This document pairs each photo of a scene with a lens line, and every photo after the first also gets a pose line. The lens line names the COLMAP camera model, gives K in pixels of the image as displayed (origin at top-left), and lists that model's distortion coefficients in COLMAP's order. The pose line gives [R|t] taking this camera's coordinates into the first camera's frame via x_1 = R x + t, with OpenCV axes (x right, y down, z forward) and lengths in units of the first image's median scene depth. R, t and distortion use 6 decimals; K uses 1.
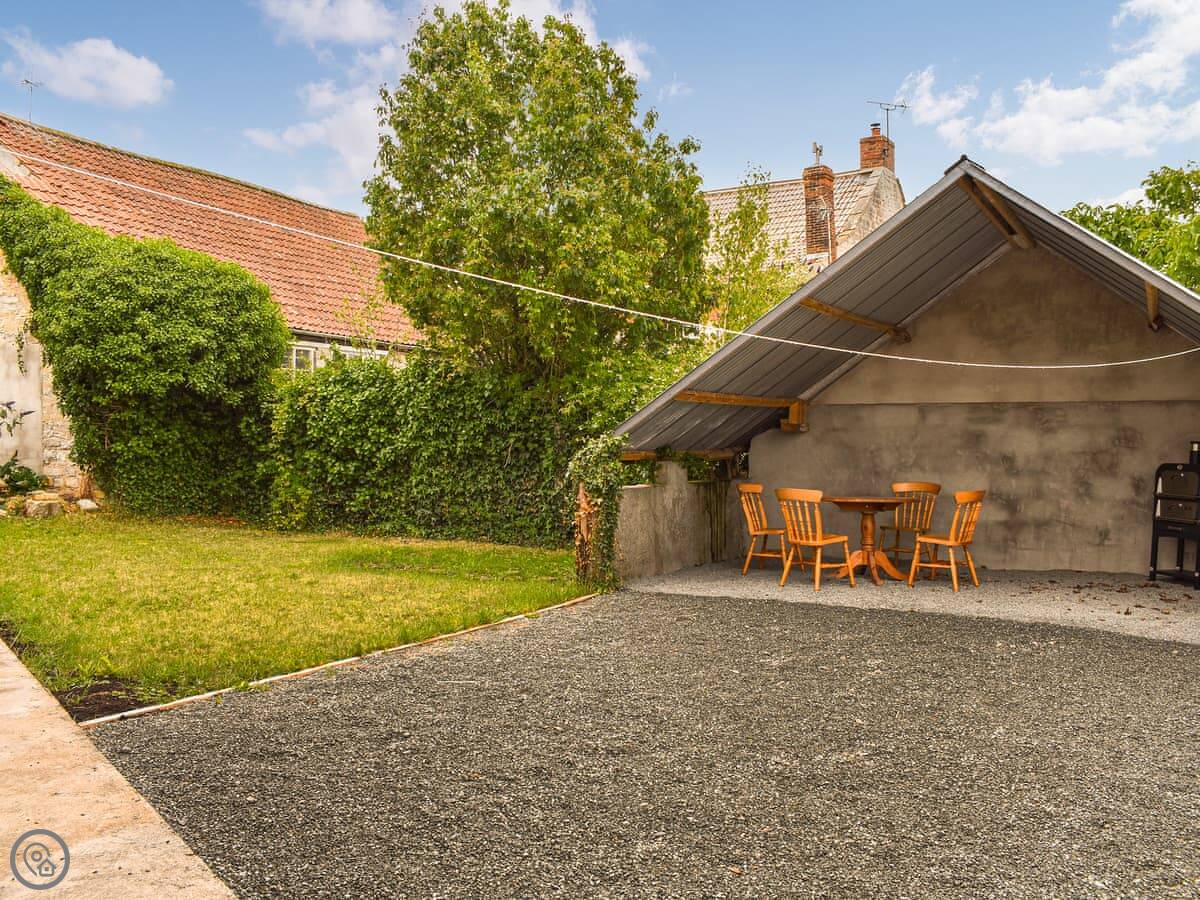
lens RADIAL K [[1024.3, 0, 638.1], [0, 1024.3, 452.4], [0, 0, 1]] dist [-0.085609, 0.003307]
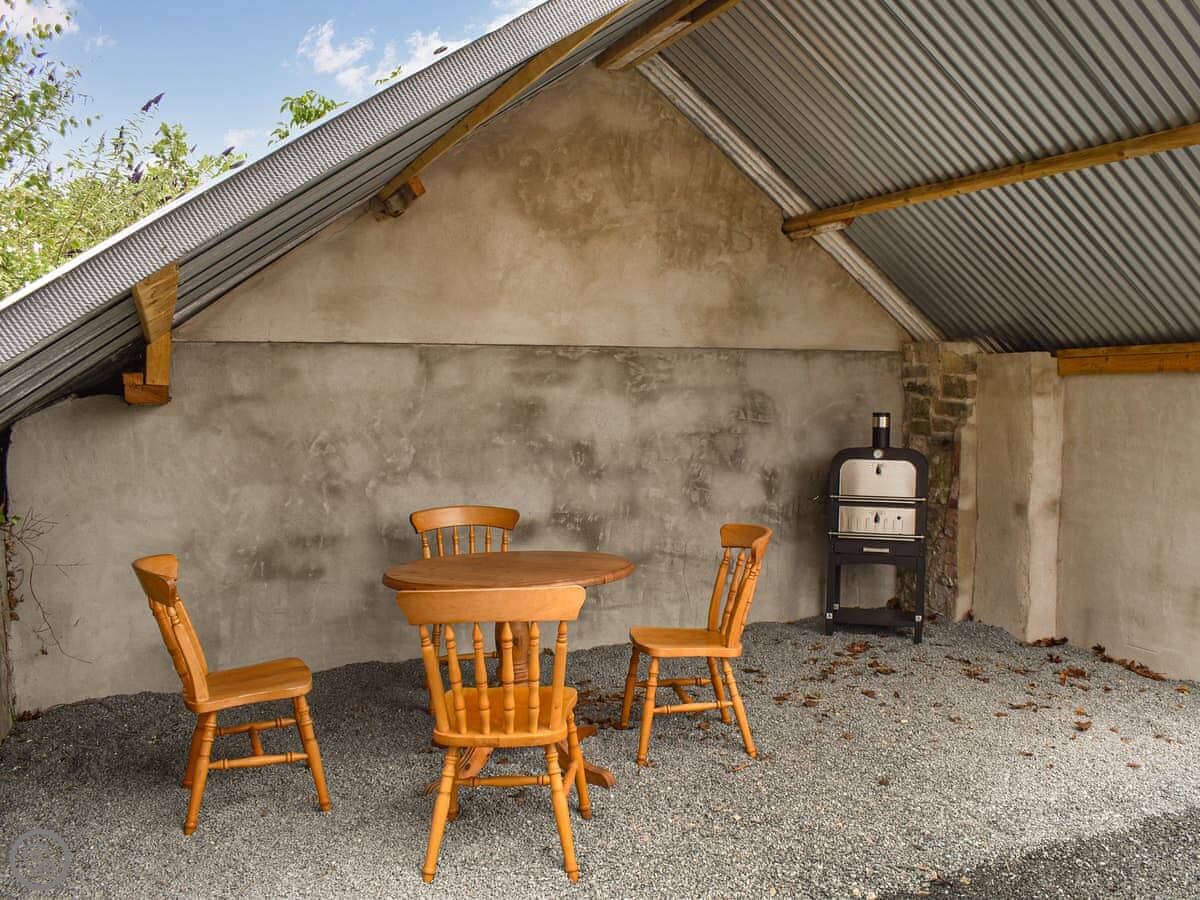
lens RADIAL K [[1024.3, 0, 638.1], [0, 1024.3, 452.4], [0, 0, 1]] dist [-0.085609, 0.003307]
pose [[0.590475, -0.050778, 0.805457, -0.064757], [0.019305, 0.998622, 0.048803, -0.018652], [-0.806825, -0.013267, 0.590641, 0.659224]]
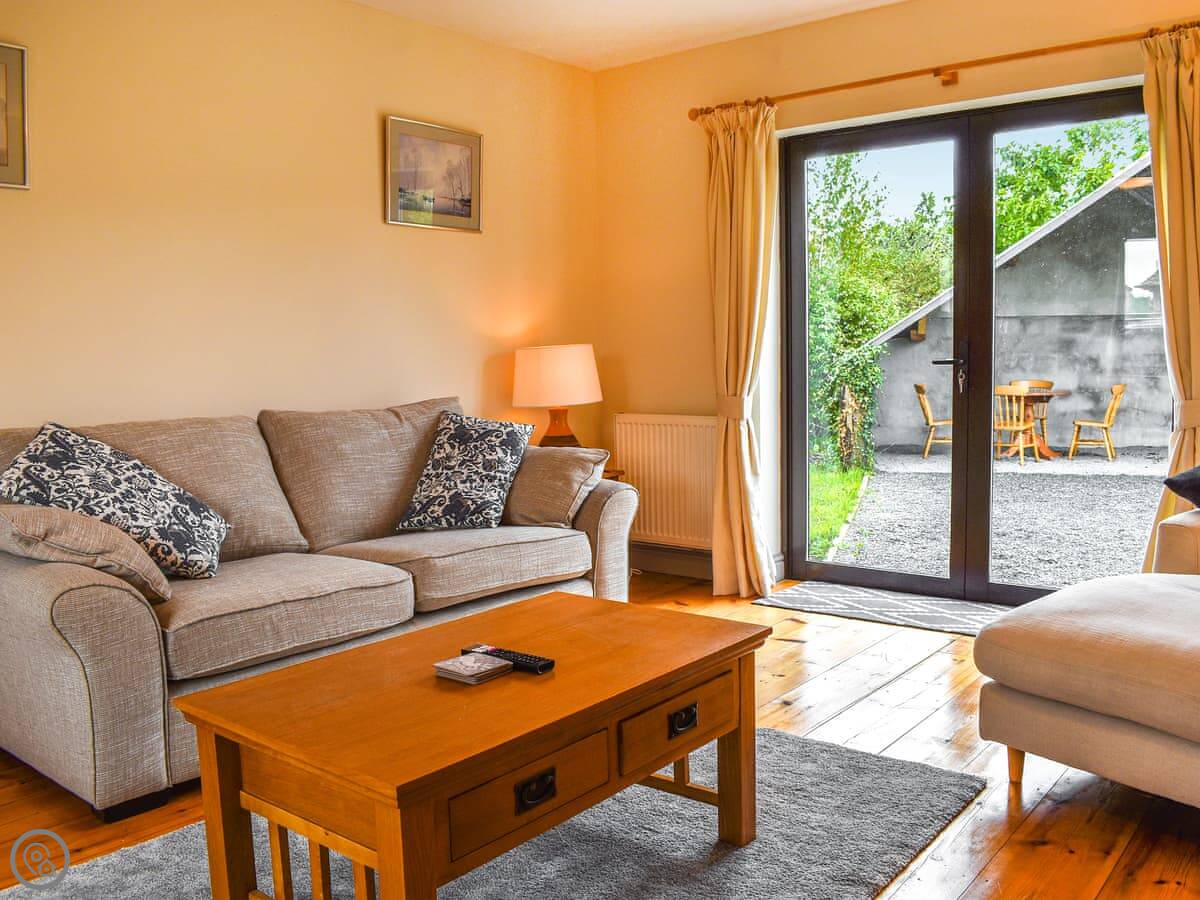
lens RADIAL K [[1024.3, 0, 638.1], [0, 1024.3, 452.4], [0, 0, 1]] dist [-0.085609, 0.003307]
pose [[0.972379, -0.041990, 0.229601, -0.488084], [0.022749, 0.996051, 0.085817, 0.000256], [-0.232297, -0.078224, 0.969494, -0.094492]]
